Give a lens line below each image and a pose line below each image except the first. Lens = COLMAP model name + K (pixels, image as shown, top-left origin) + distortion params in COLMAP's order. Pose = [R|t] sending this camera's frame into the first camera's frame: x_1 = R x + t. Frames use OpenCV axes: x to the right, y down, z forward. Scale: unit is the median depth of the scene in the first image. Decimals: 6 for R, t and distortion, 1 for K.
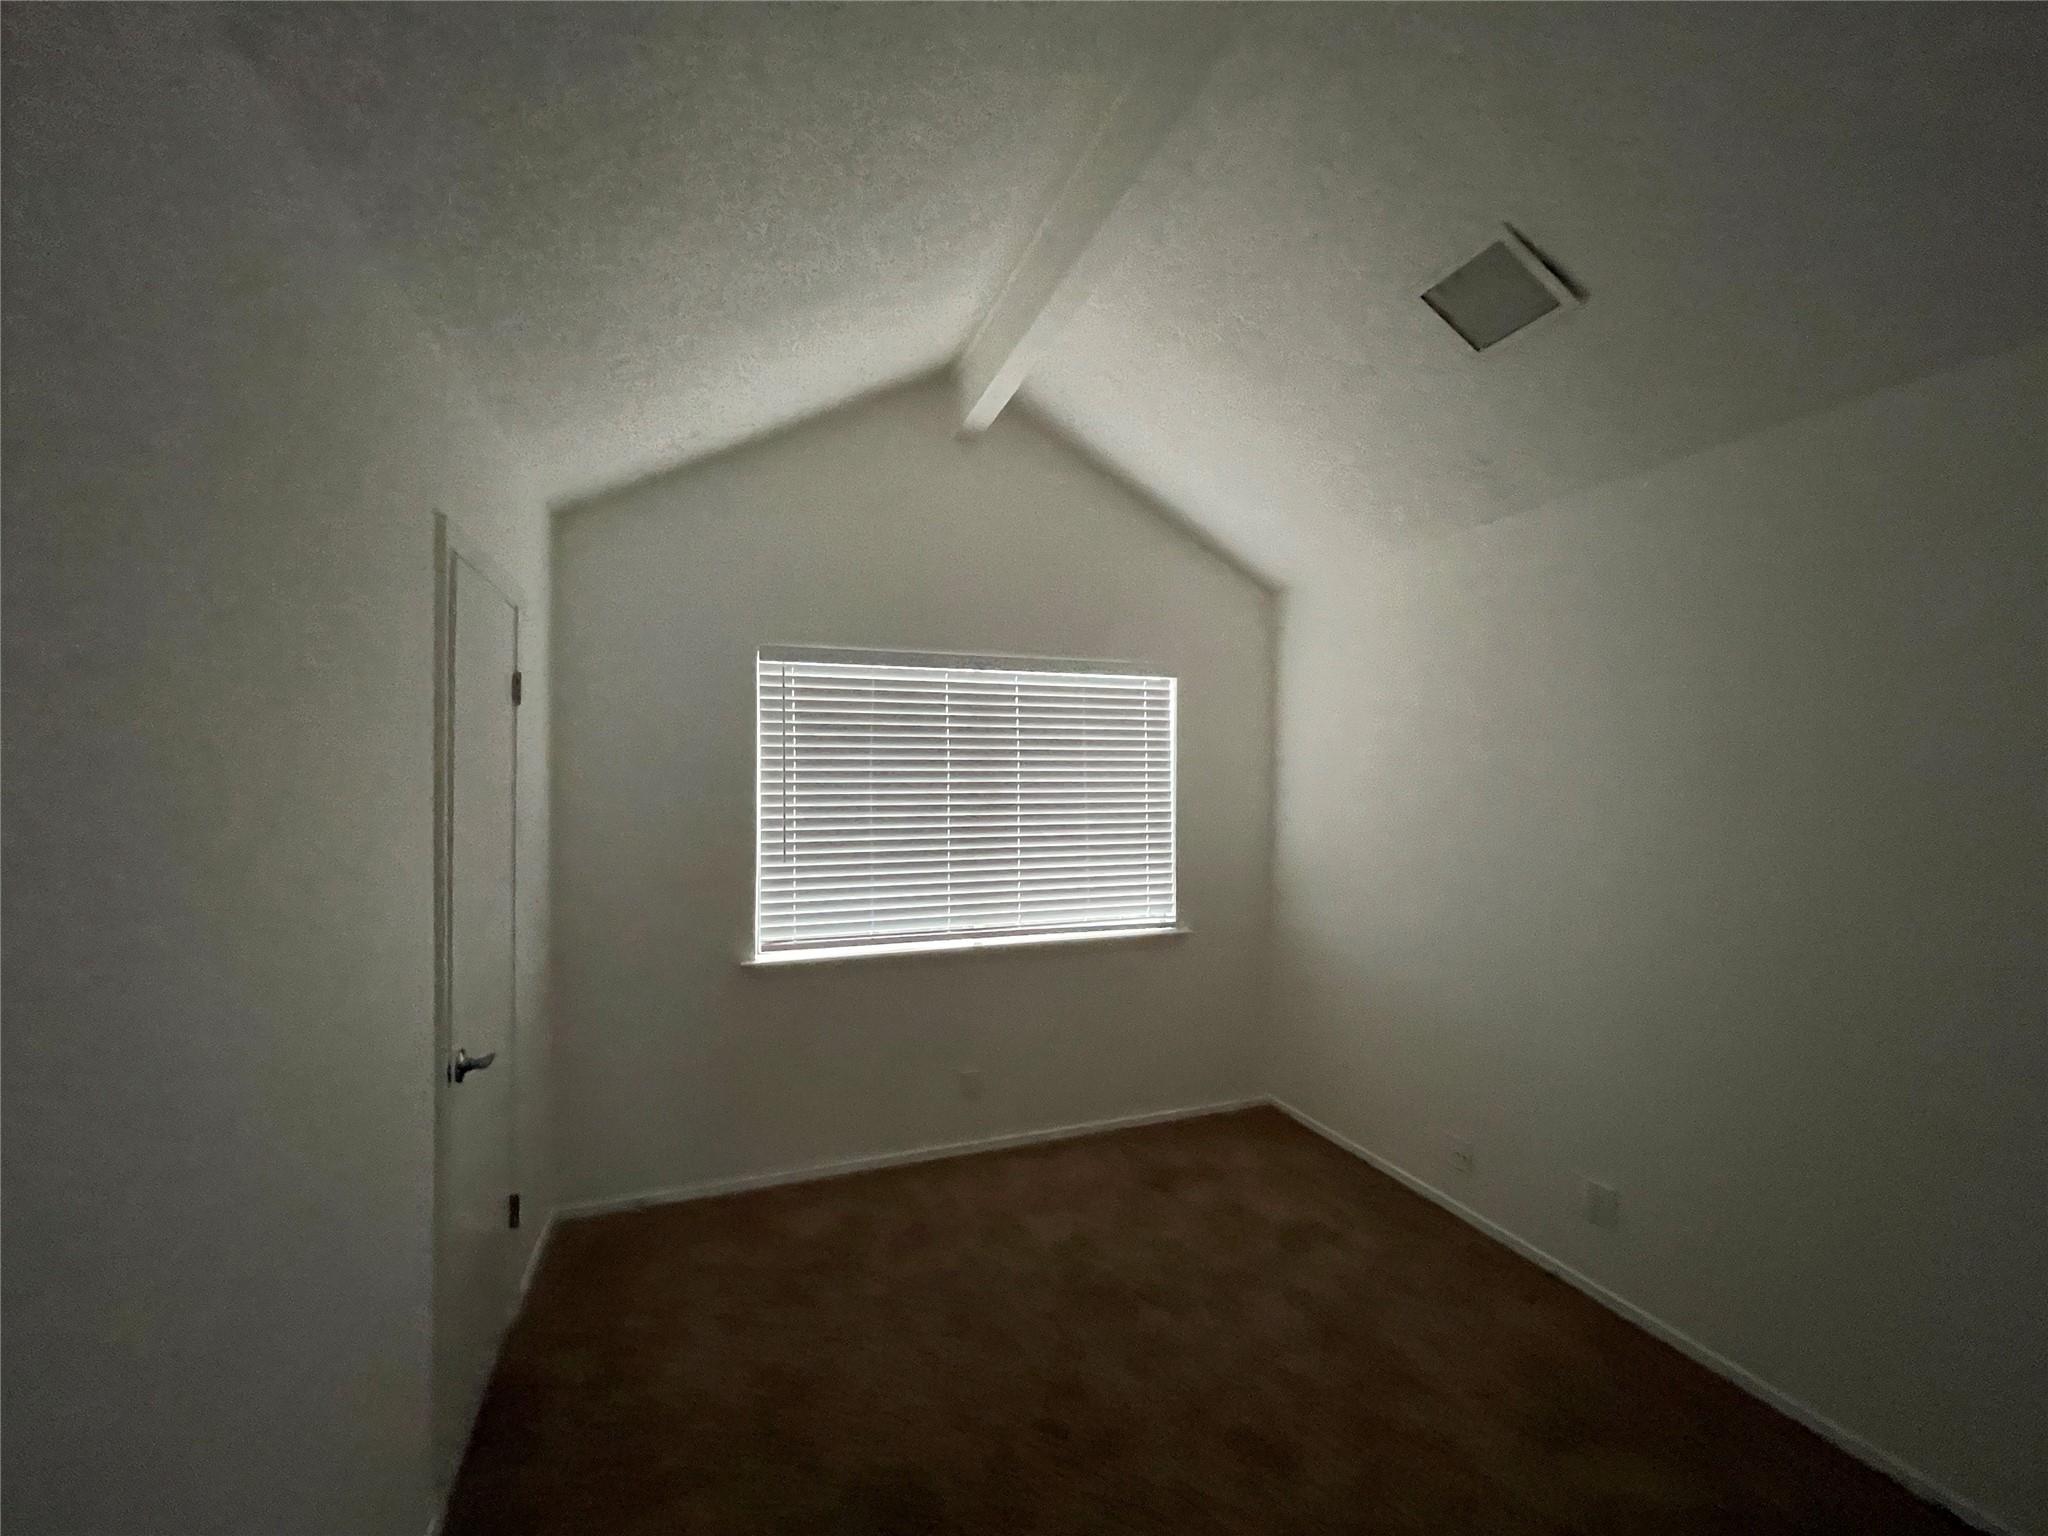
lens RADIAL K [[827.7, 0, 1017.5], [0, 827.7, 771.4], [0, 0, 1]] dist [-0.003787, 0.002294]
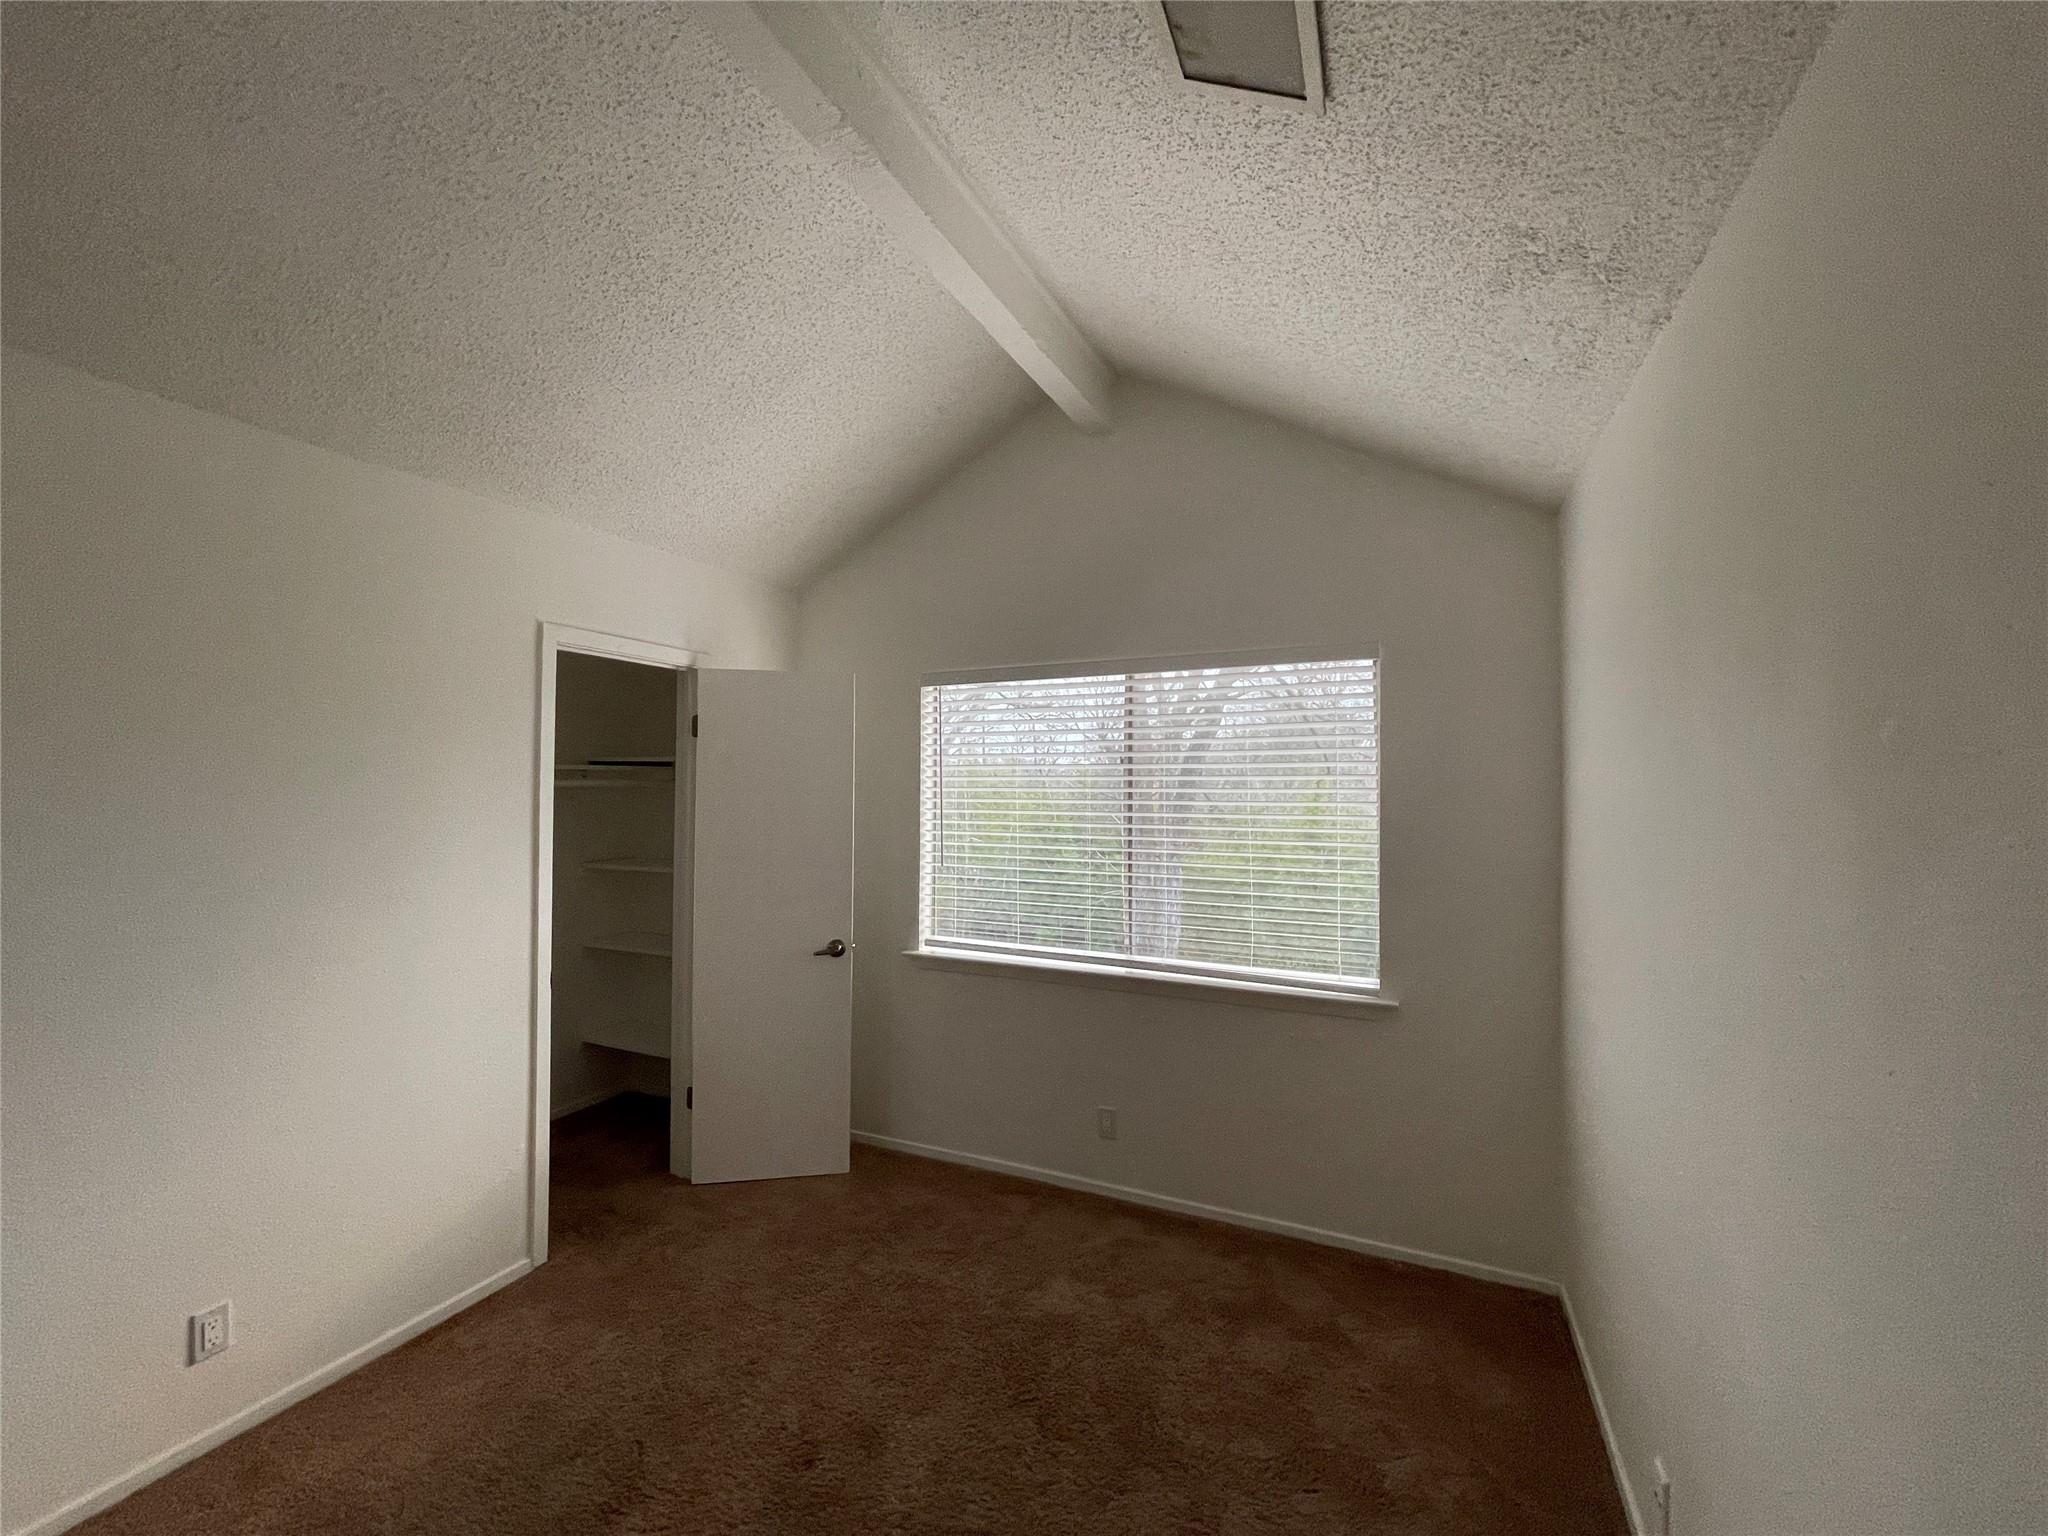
lens RADIAL K [[827.7, 0, 1018.8], [0, 827.7, 769.4], [0, 0, 1]] dist [-0.003787, 0.002294]
pose [[0.709501, -0.002300, -0.704701, 0.564604], [0.000719, 0.999997, -0.002541, -0.017401], [0.704704, 0.001296, 0.709500, 0.288554]]
